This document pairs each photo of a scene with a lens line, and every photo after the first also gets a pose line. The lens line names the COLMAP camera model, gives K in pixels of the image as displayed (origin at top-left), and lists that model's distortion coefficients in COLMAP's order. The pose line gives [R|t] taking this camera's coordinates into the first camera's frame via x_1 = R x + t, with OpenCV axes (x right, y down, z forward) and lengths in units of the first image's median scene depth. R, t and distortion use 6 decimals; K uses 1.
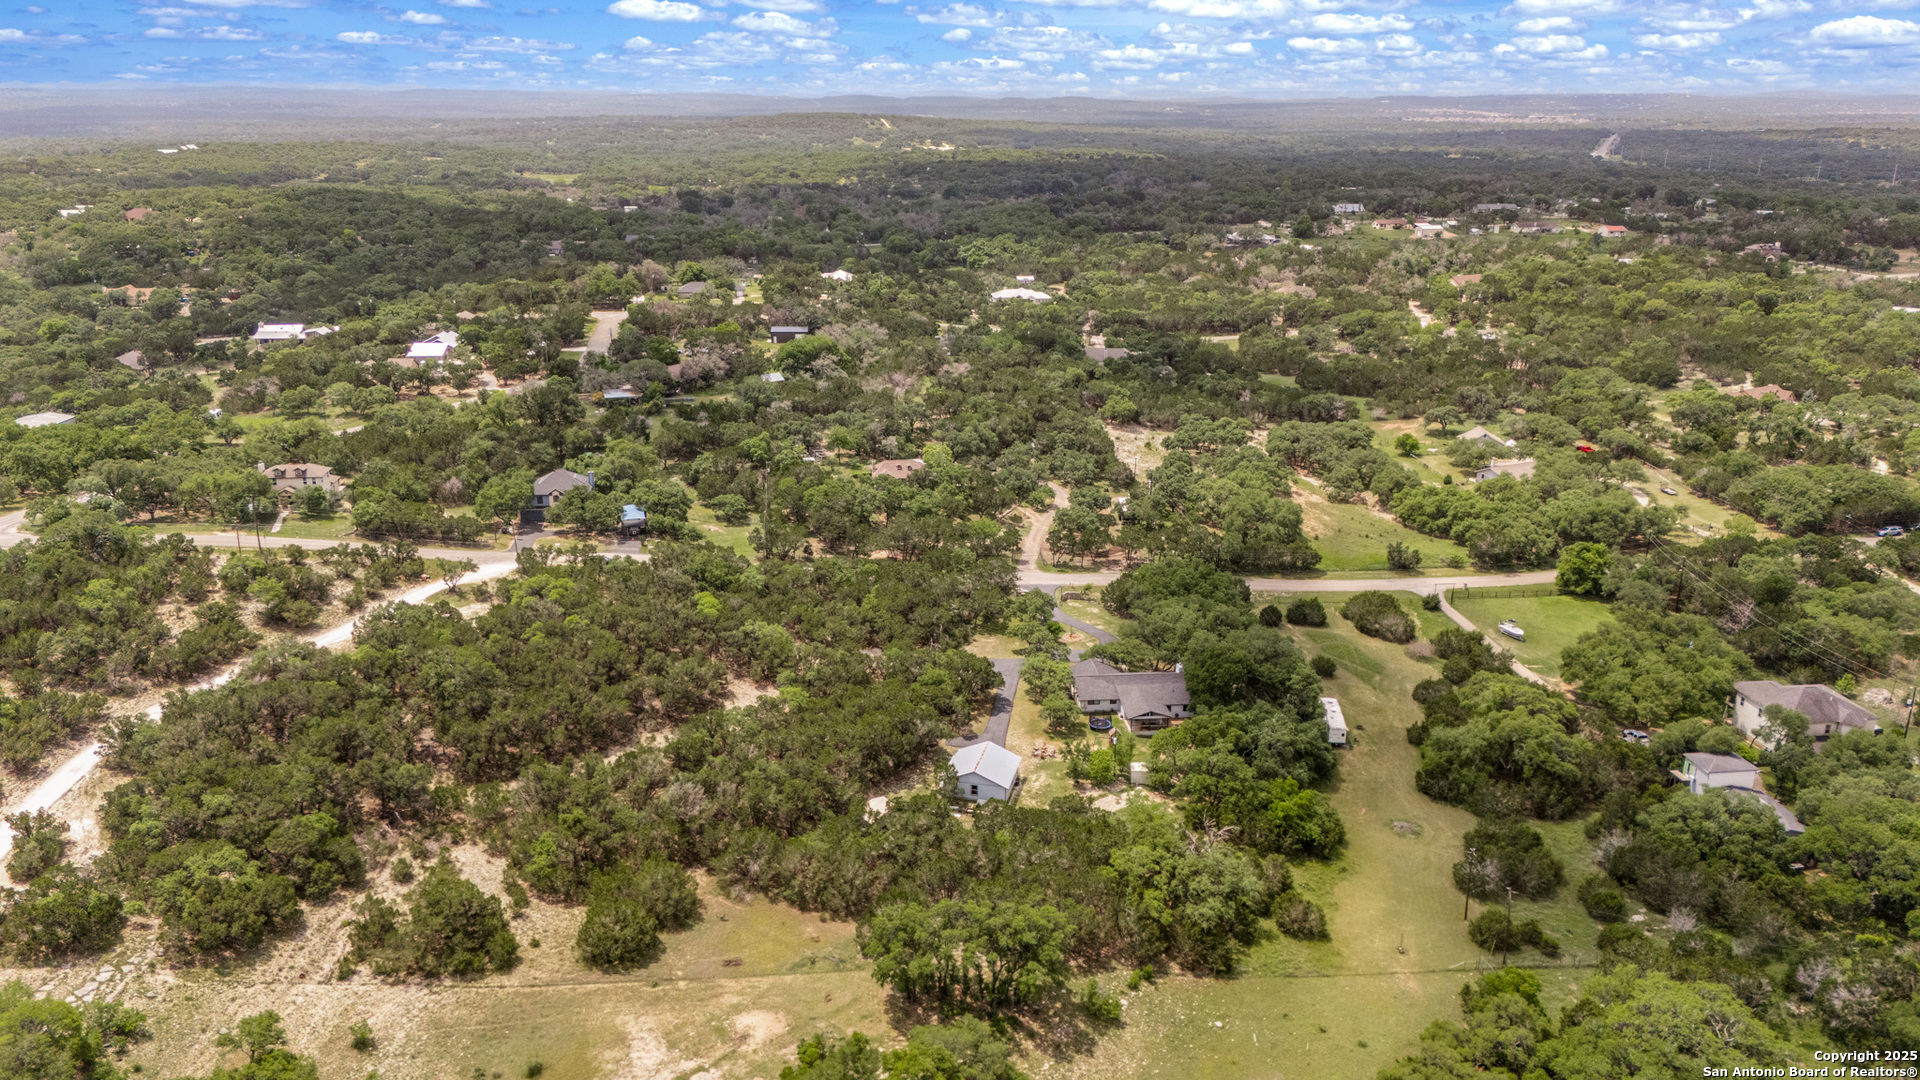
lens RADIAL K [[1413.0, 0, 955.8], [0, 1413.0, 544.9], [0, 0, 1]] dist [0.084207, -0.084255]
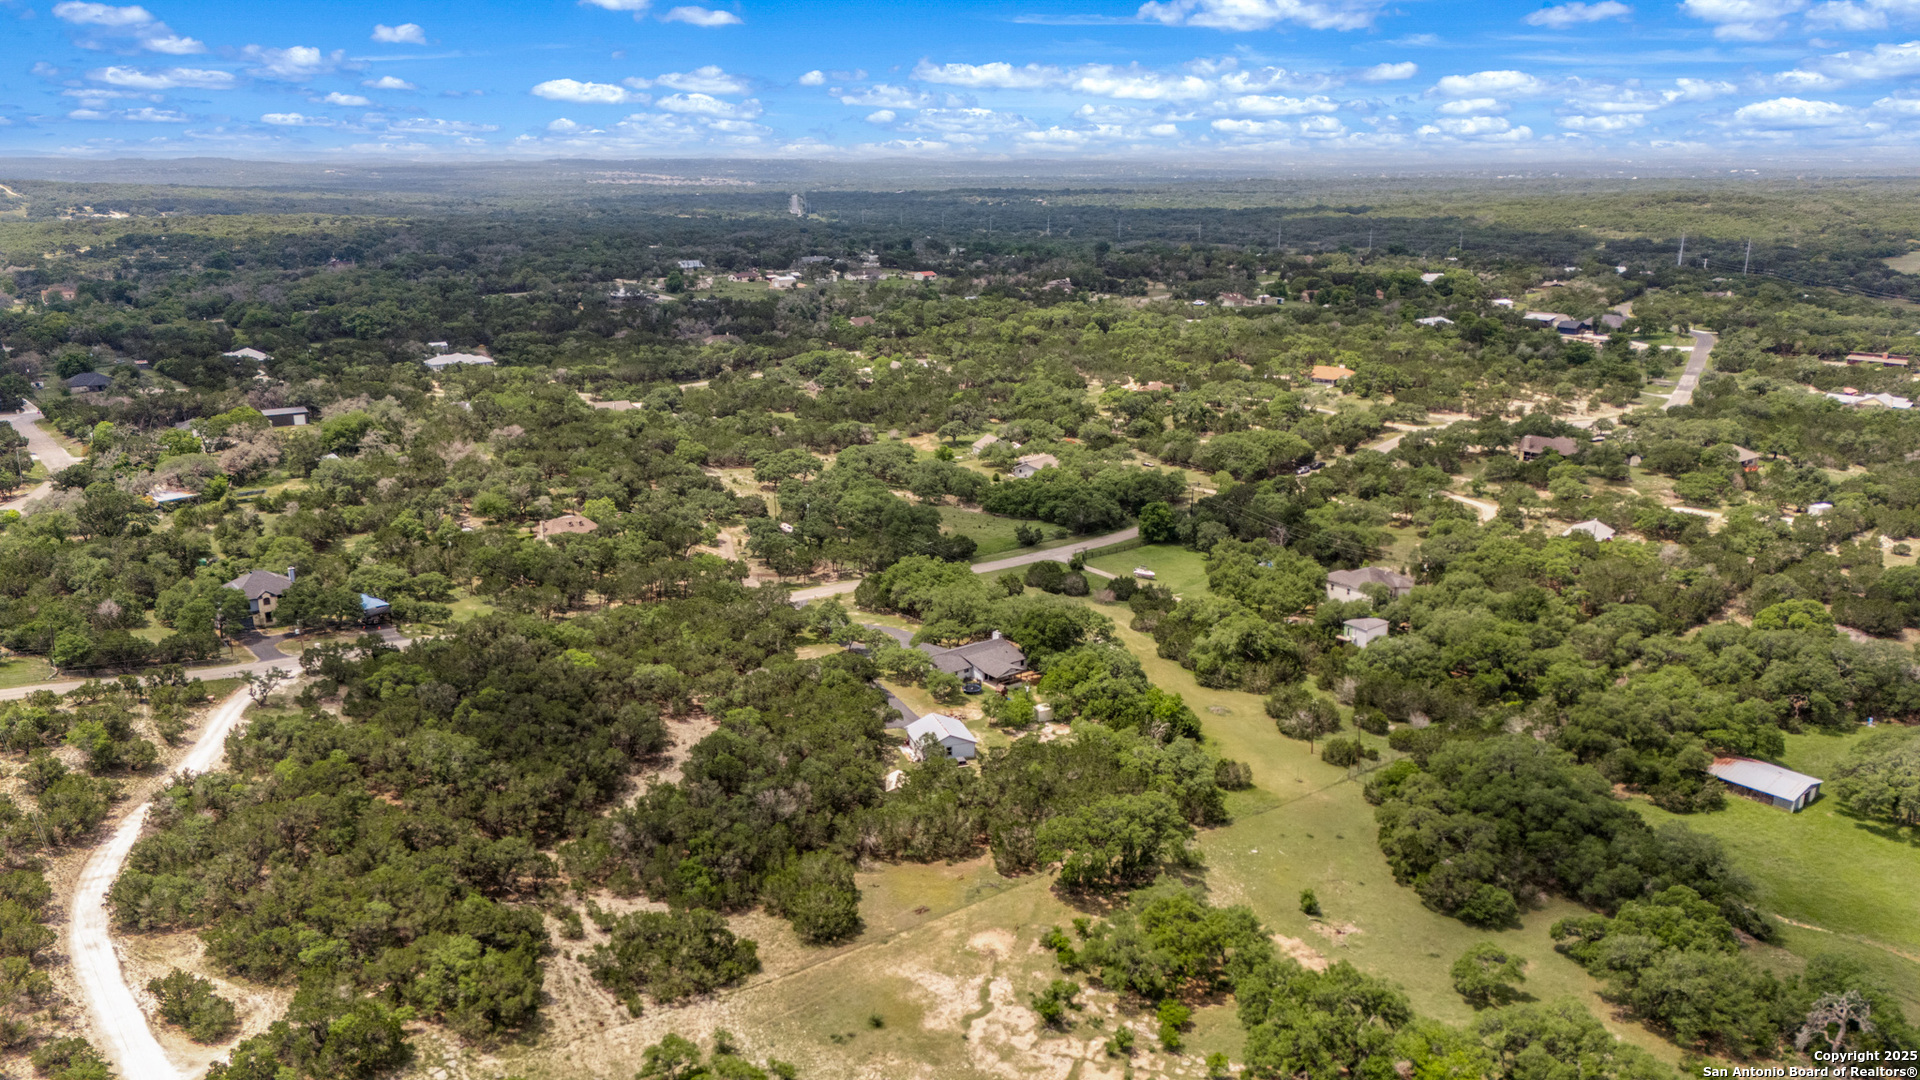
lens RADIAL K [[1413.0, 0, 956.2], [0, 1413.0, 559.1], [0, 0, 1]] dist [0.084207, -0.084255]
pose [[0.846733, -0.149275, 0.510647, -0.550937], [0.165660, 0.986090, 0.013570, 0.002420], [-0.505570, 0.073104, 0.859683, -0.015612]]
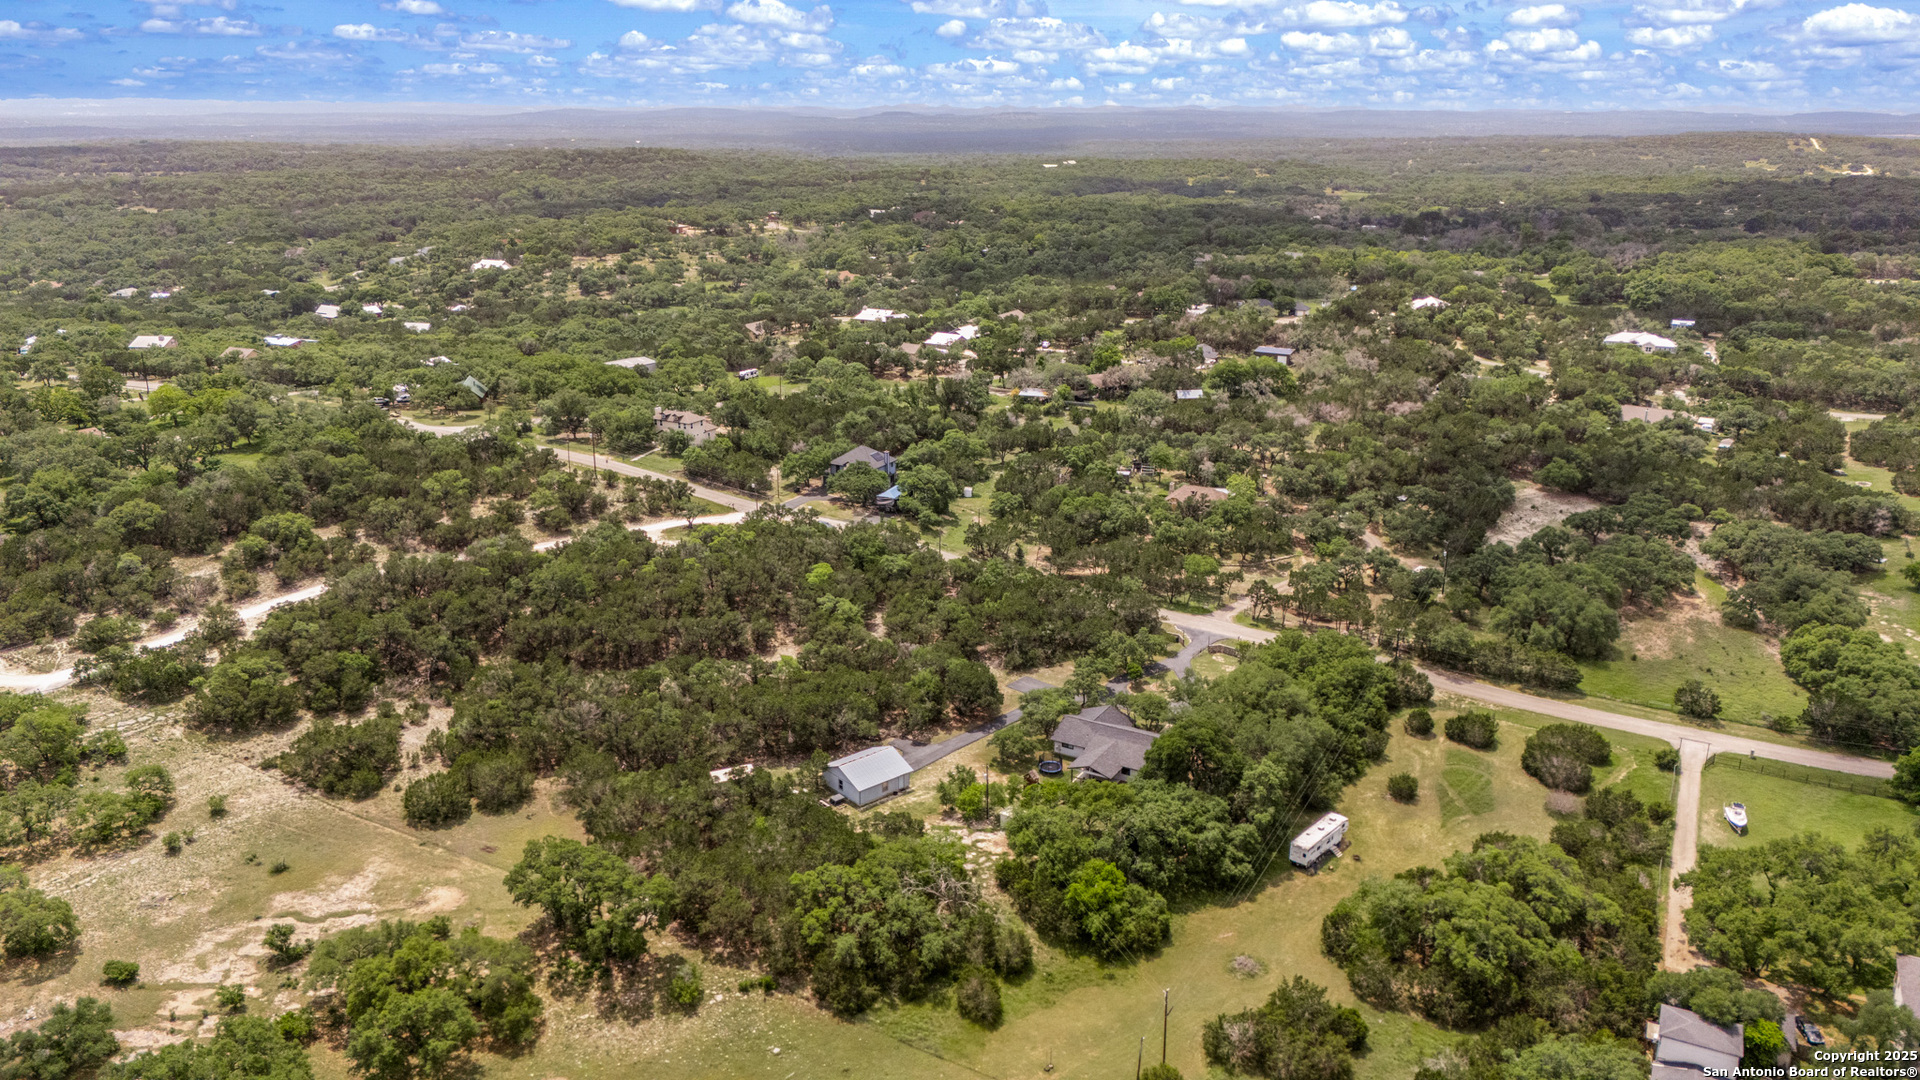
lens RADIAL K [[1413.0, 0, 957.6], [0, 1413.0, 538.7], [0, 0, 1]] dist [0.084207, -0.084255]
pose [[0.815824, 0.169799, -0.552810, 0.612002], [-0.179185, 0.983099, 0.037529, -0.053634], [0.549840, 0.068438, 0.832462, 0.185641]]
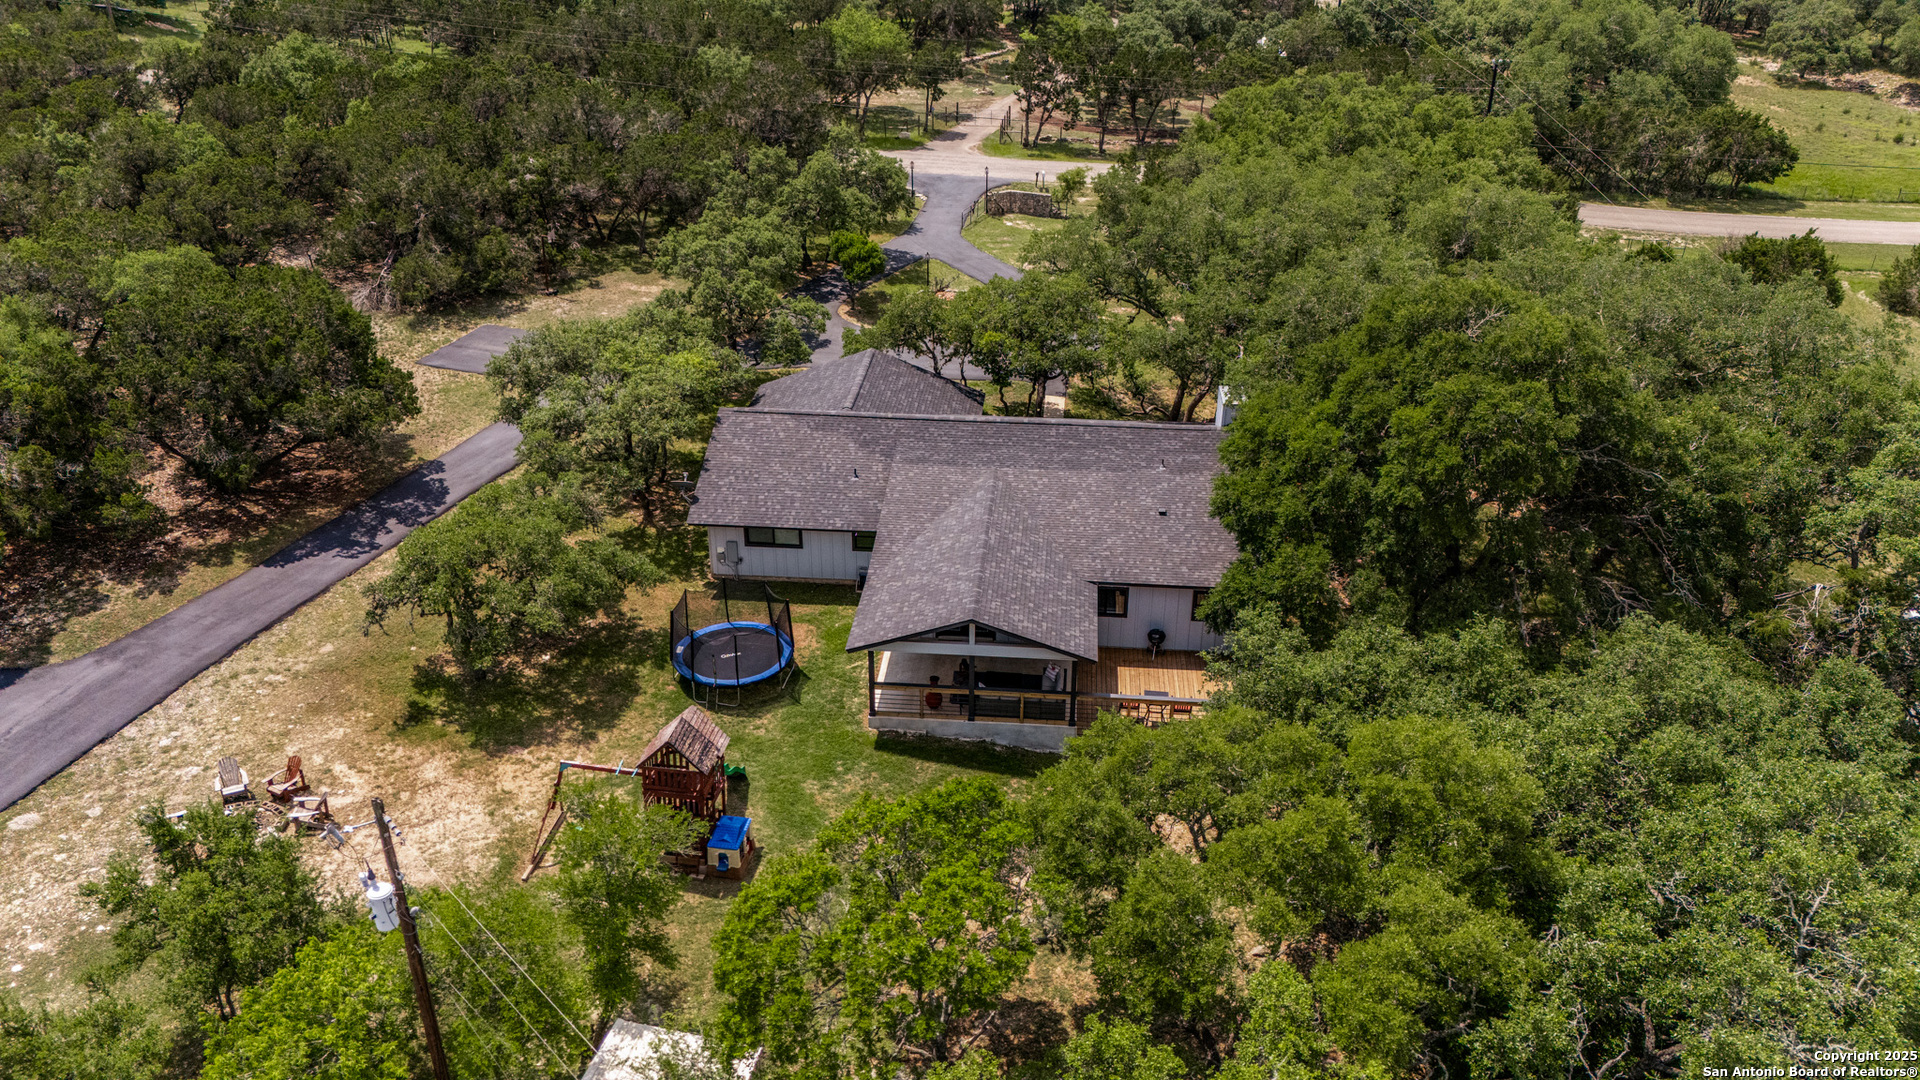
lens RADIAL K [[1413.0, 0, 971.3], [0, 1413.0, 537.6], [0, 0, 1]] dist [0.084207, -0.084255]
pose [[0.984635, 0.080584, -0.154921, 0.180624], [-0.056721, 0.986642, 0.152709, 0.089212], [0.165158, -0.141575, 0.976053, 0.915251]]
